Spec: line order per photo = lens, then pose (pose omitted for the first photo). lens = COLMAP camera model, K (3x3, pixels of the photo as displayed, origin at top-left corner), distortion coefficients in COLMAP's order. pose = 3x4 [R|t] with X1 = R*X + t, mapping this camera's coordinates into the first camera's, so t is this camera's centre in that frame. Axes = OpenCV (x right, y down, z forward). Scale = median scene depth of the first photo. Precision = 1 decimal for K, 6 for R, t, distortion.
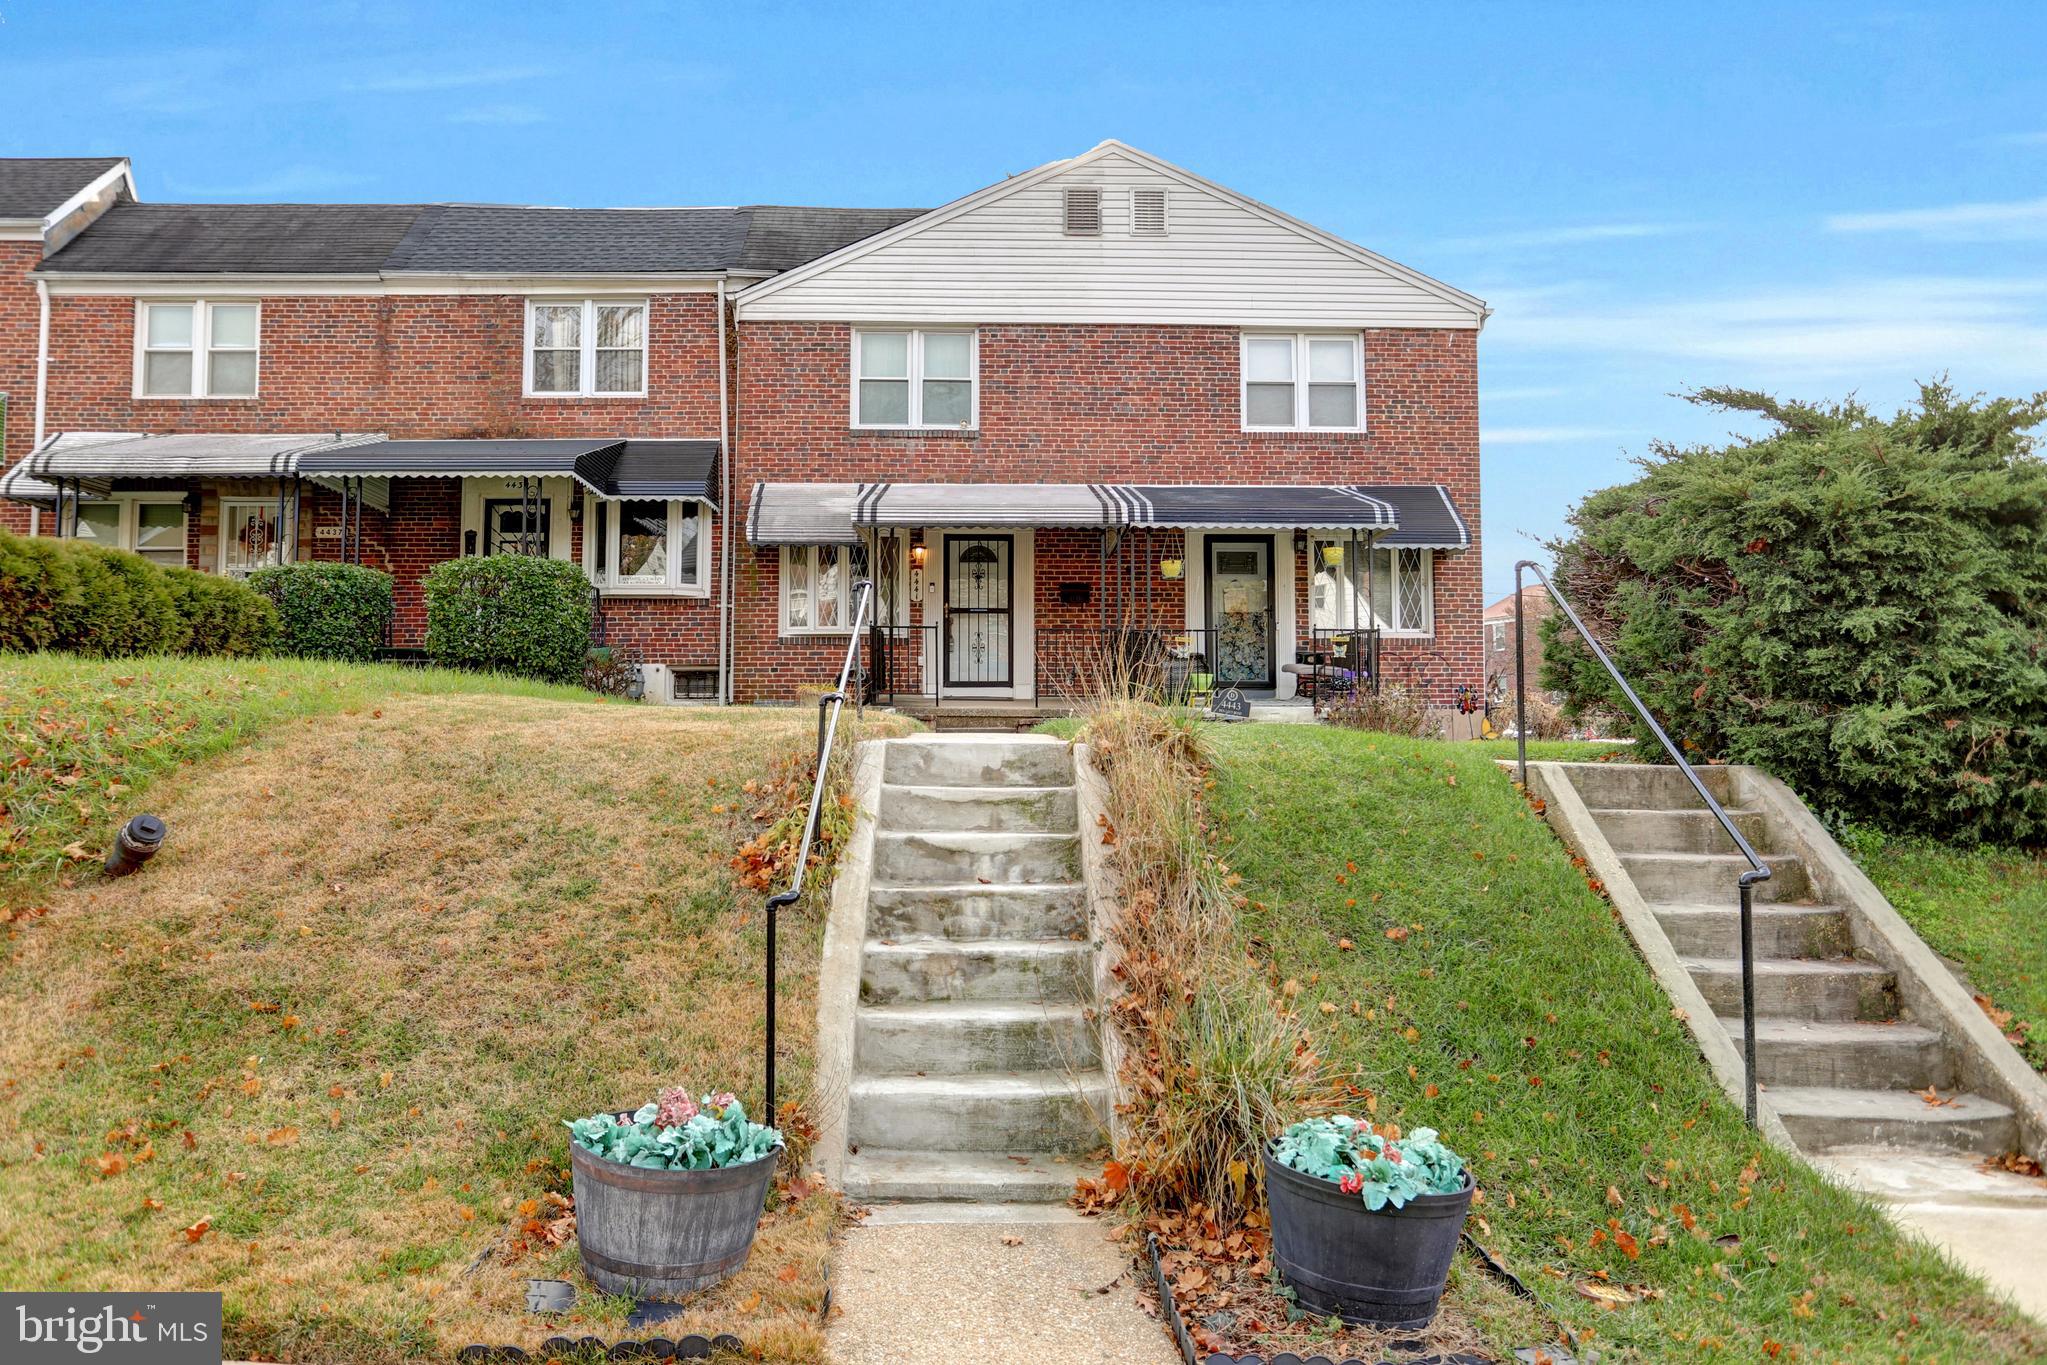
lens RADIAL K [[1353.1, 0, 1023.5], [0, 1353.1, 682.5], [0, 0, 1]] dist [-0.049913, 0.050866]
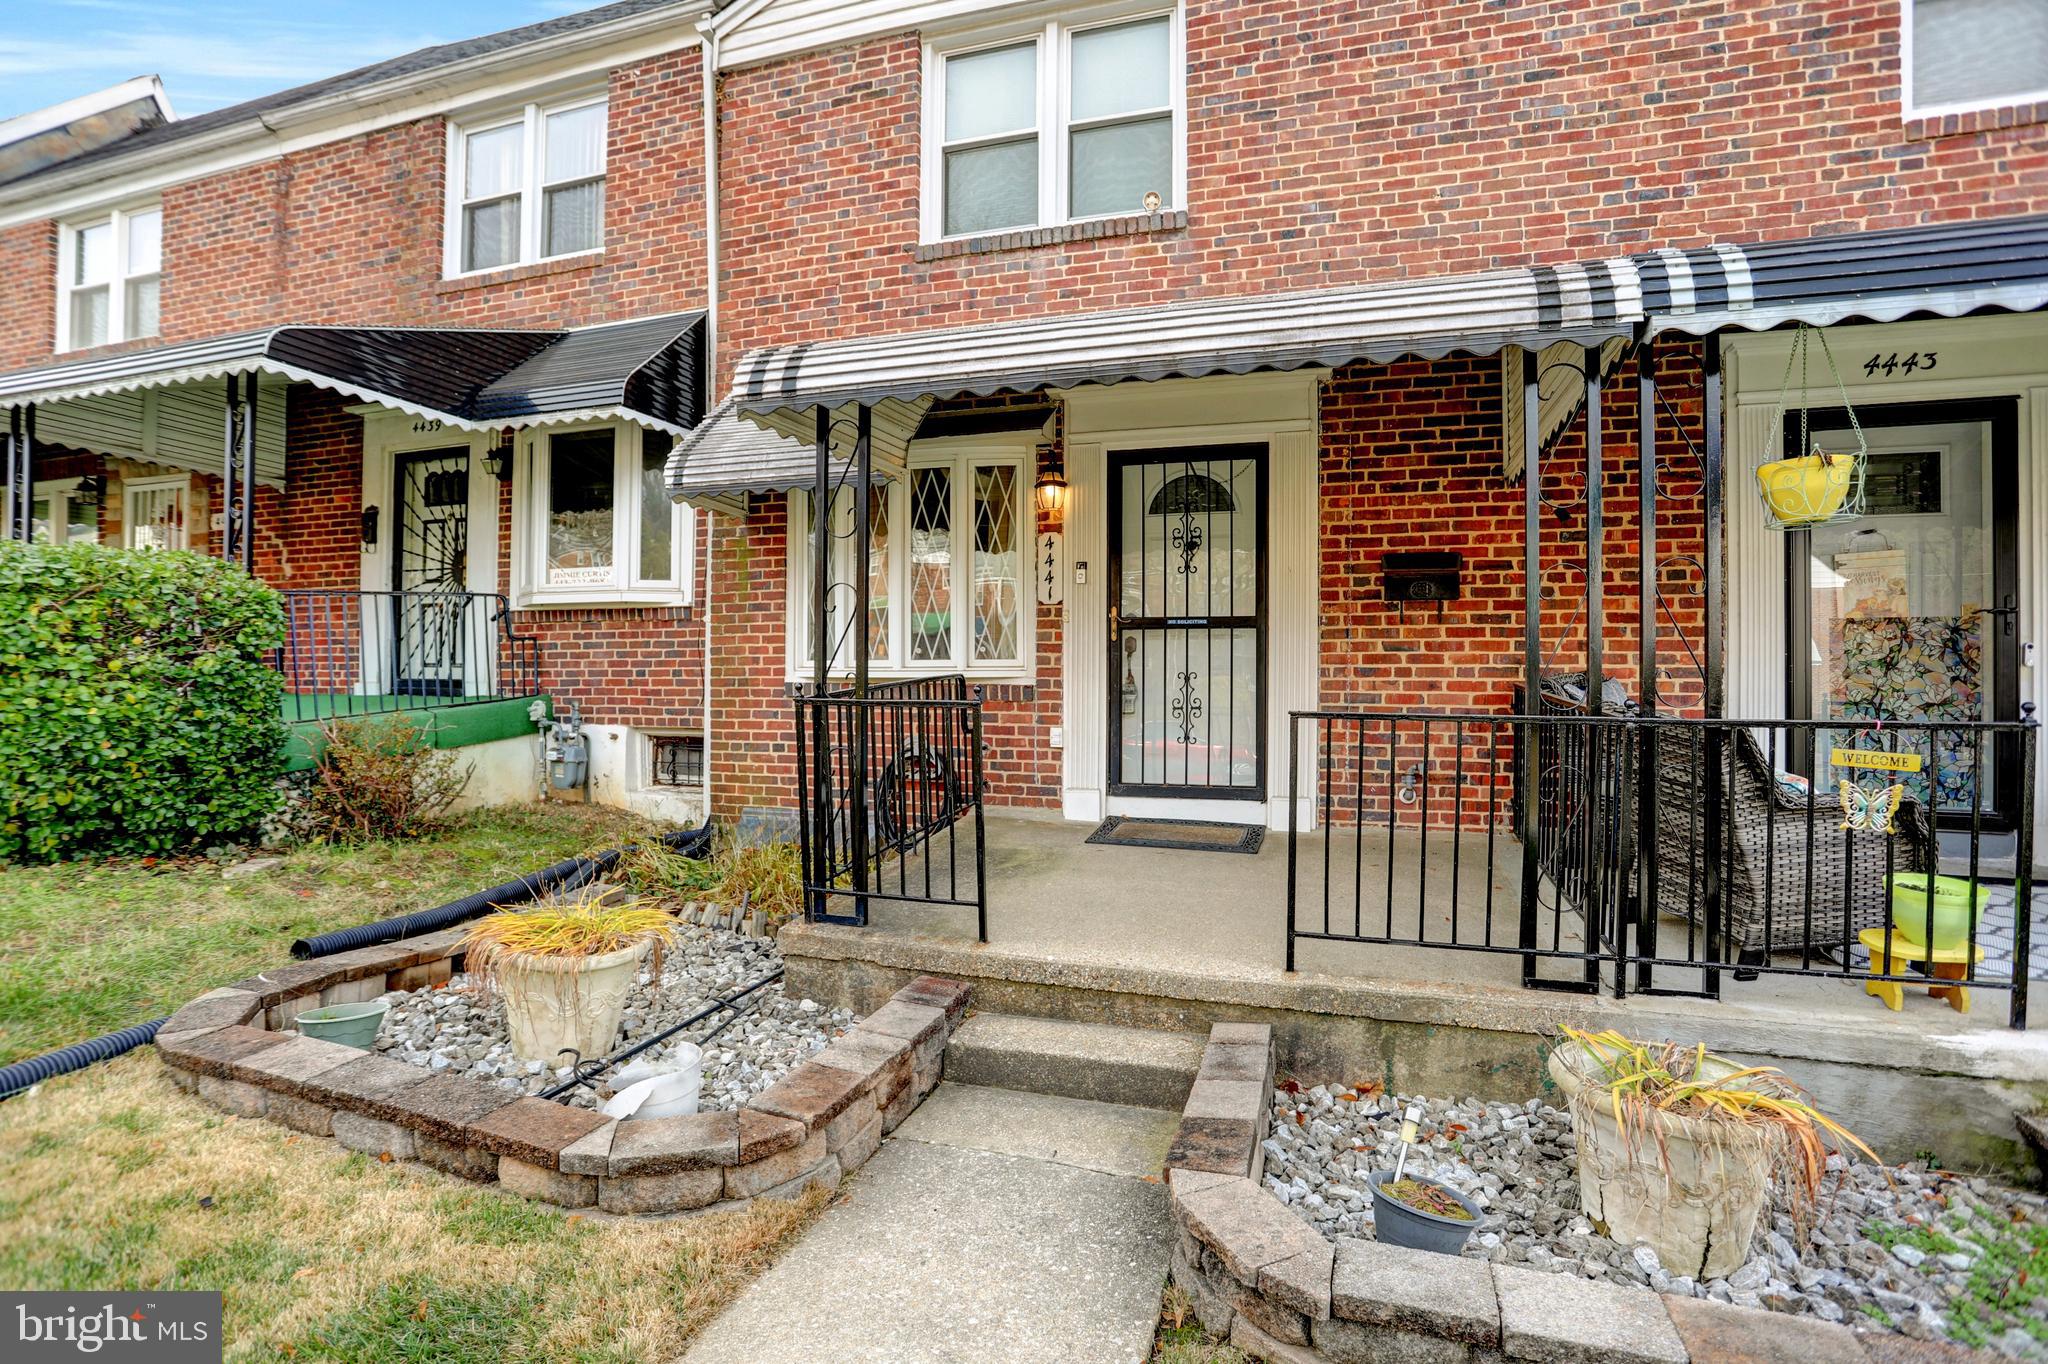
lens RADIAL K [[978.4, 0, 1021.8], [0, 978.4, 677.8], [0, 0, 1]] dist [-0.074707, 0.032217]
pose [[0.944307, 0.003941, -0.329042, 0.019938], [0.013721, 0.998587, 0.051337, -0.051651], [0.328780, -0.052993, 0.942919, 0.676333]]
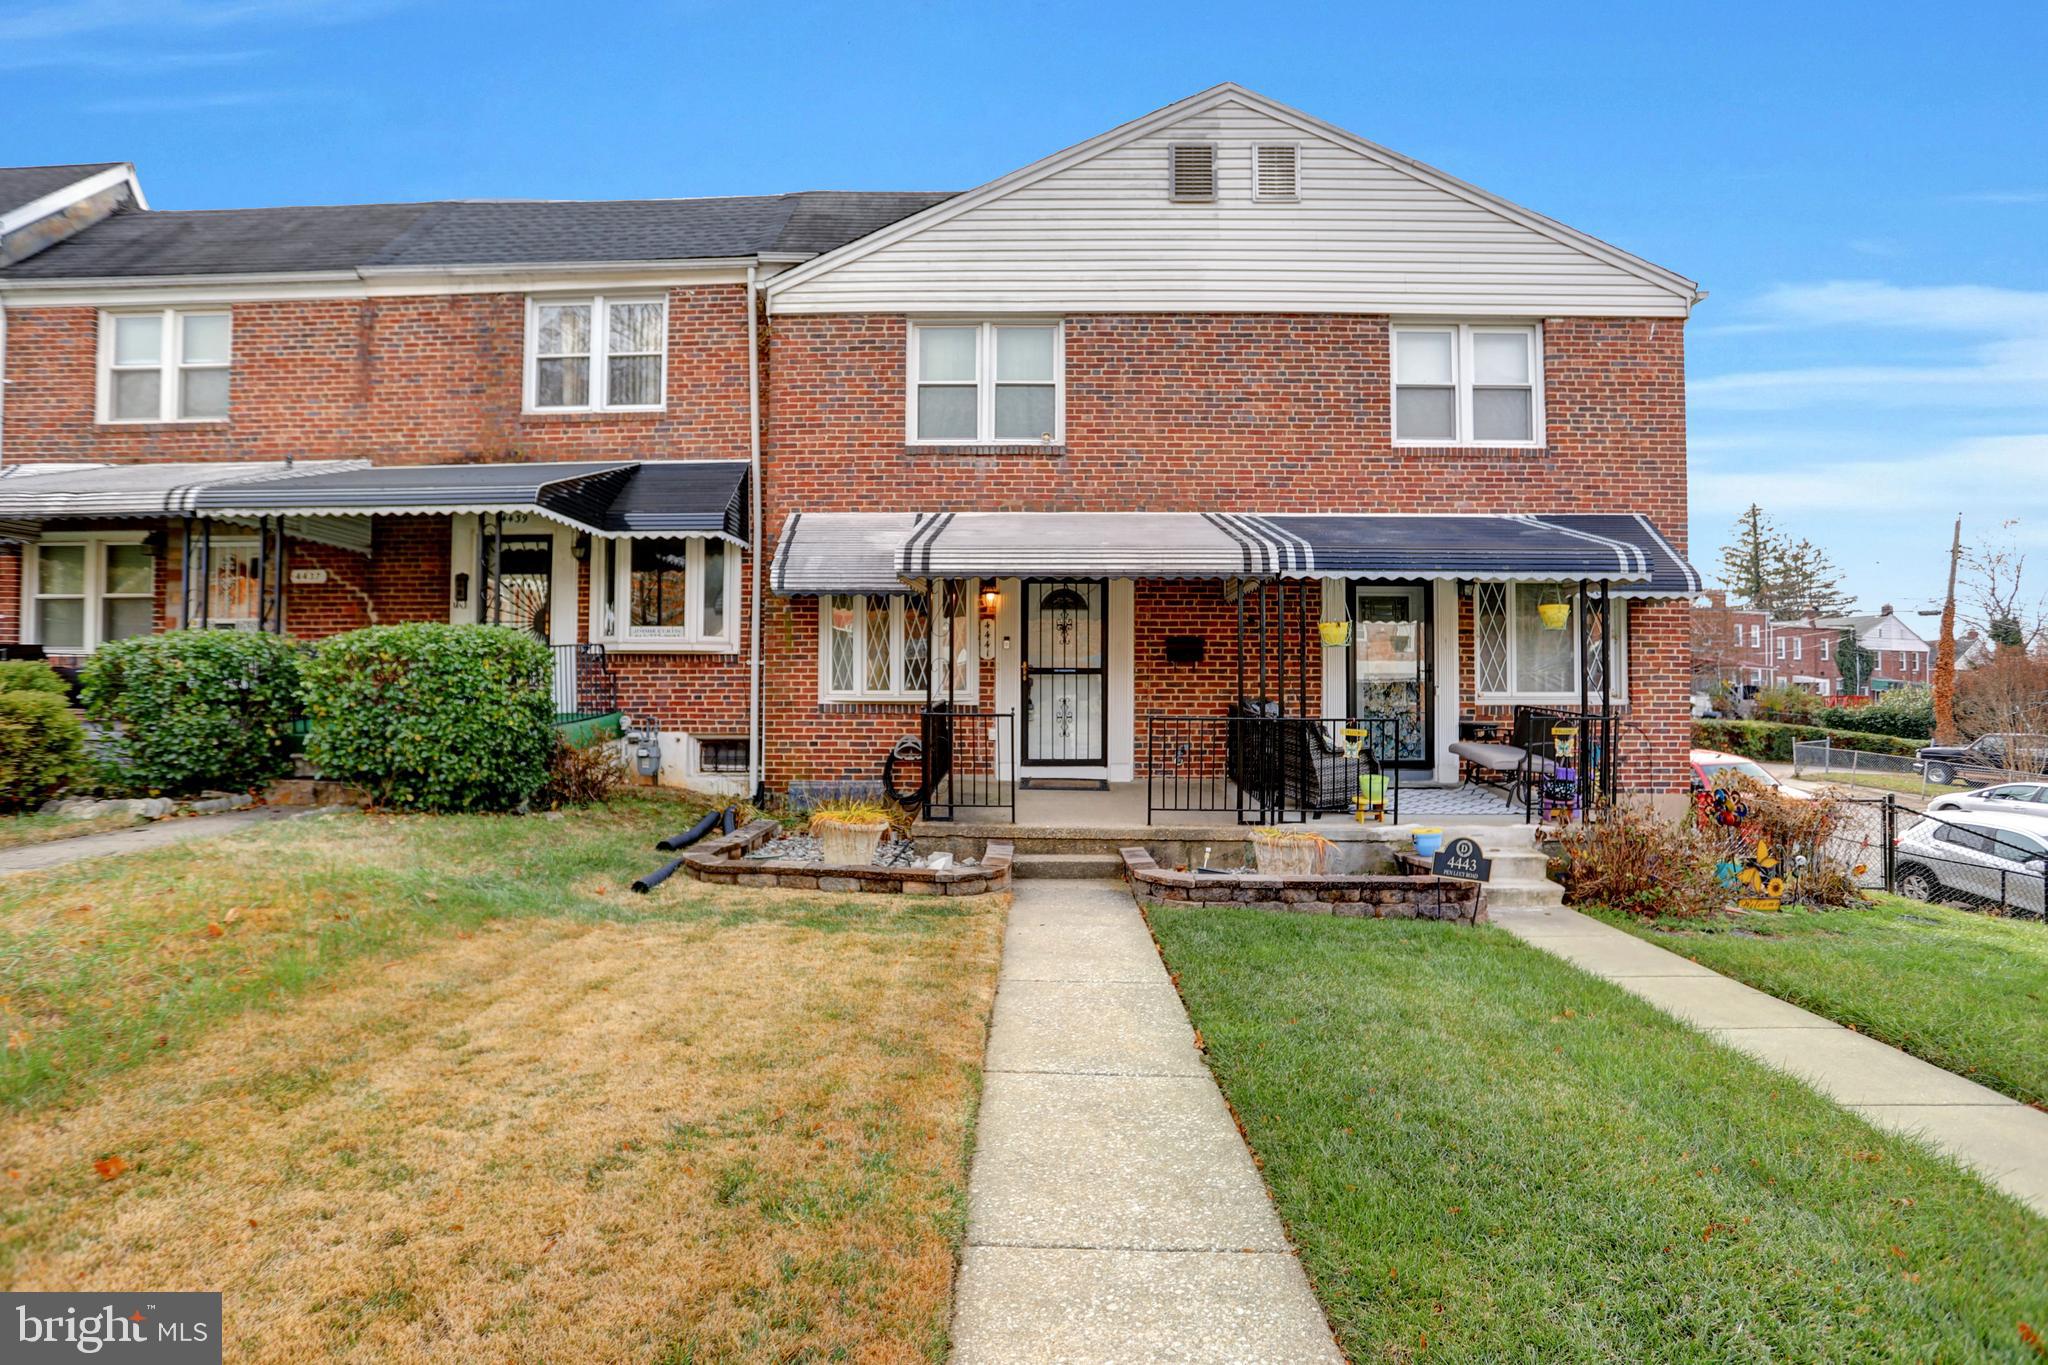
lens RADIAL K [[978.4, 0, 1021.8], [0, 978.4, 678.3], [0, 0, 1]] dist [-0.074707, 0.032217]
pose [[0.998740, 0.002866, -0.050112, -0.029046], [-0.000874, 0.999210, 0.039727, -0.071018], [0.050186, -0.039633, 0.997953, 0.412648]]
